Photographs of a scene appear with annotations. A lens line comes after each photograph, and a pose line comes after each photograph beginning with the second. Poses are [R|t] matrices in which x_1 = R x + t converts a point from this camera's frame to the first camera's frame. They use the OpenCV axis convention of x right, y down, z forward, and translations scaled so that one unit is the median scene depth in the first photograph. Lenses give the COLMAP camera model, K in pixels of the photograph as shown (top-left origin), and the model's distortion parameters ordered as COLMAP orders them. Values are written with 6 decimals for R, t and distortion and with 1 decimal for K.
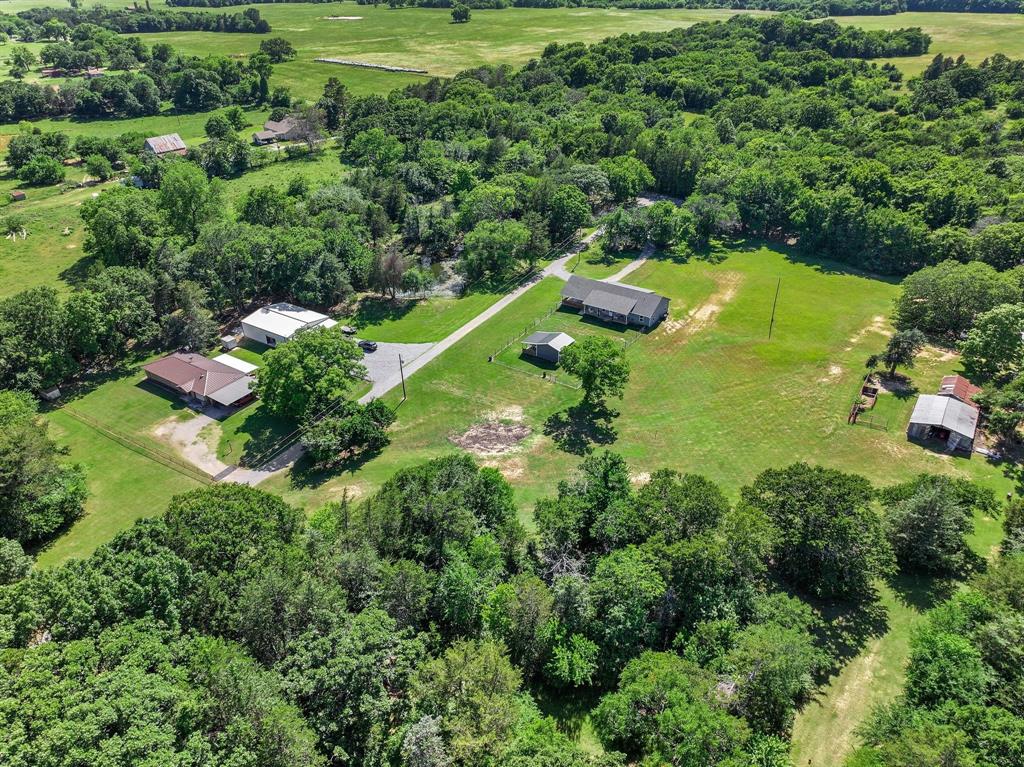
lens RADIAL K [[718.2, 0, 515.3], [0, 718.2, 383.3], [0, 0, 1]] dist [0.006134, 0.000844]
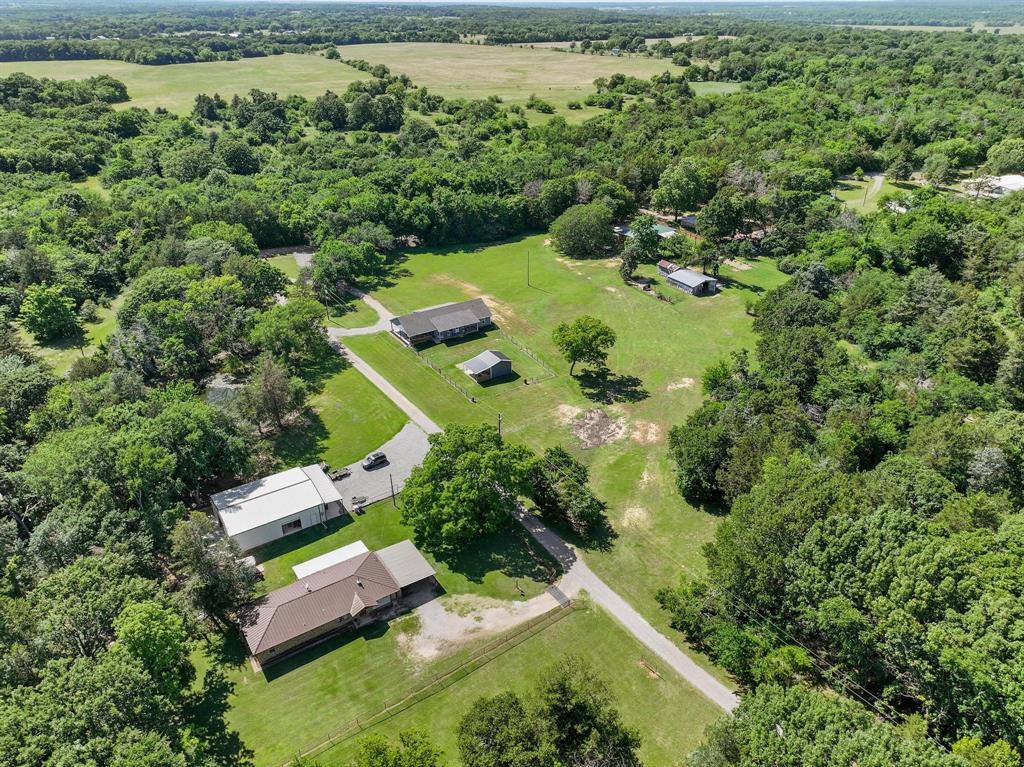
lens RADIAL K [[718.2, 0, 515.3], [0, 718.2, 383.3], [0, 0, 1]] dist [0.006134, 0.000844]
pose [[0.392681, -0.430240, 0.812831, -0.783258], [0.471295, 0.853091, 0.223866, -0.240380], [-0.789735, 0.295175, 0.537763, 0.383573]]
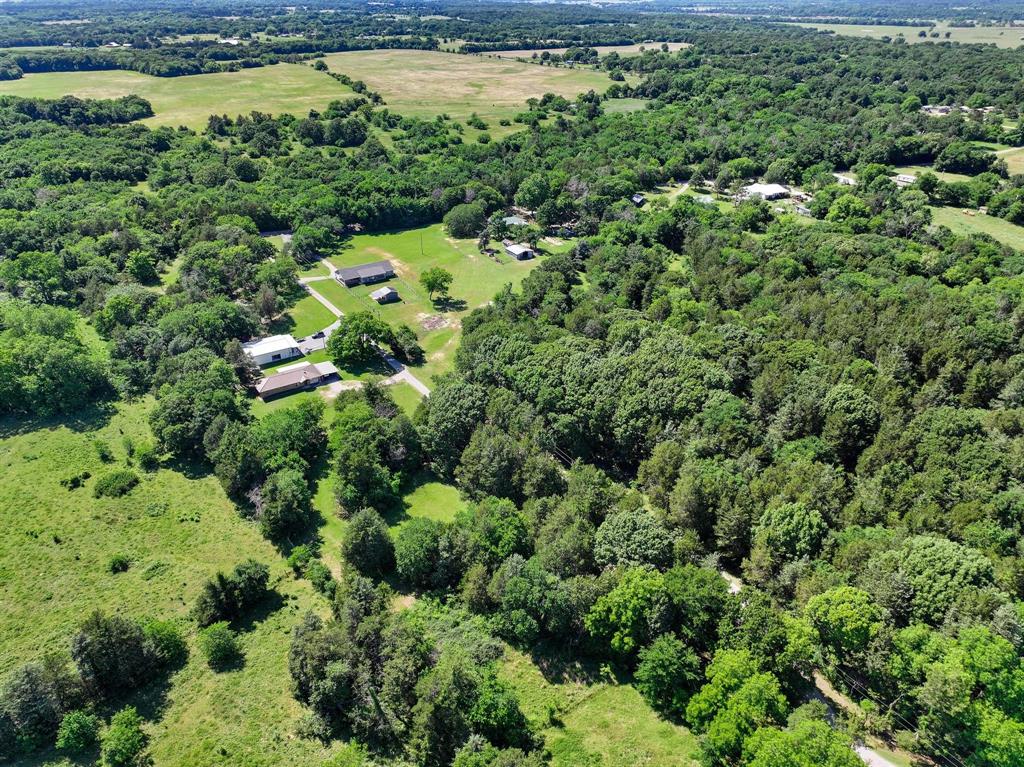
lens RADIAL K [[718.2, 0, 515.3], [0, 718.2, 383.3], [0, 0, 1]] dist [0.006134, 0.000844]
pose [[0.390901, -0.440649, 0.808100, -1.446362], [0.469465, 0.850621, 0.236742, -0.138105], [-0.791707, 0.286832, 0.539377, -0.261806]]
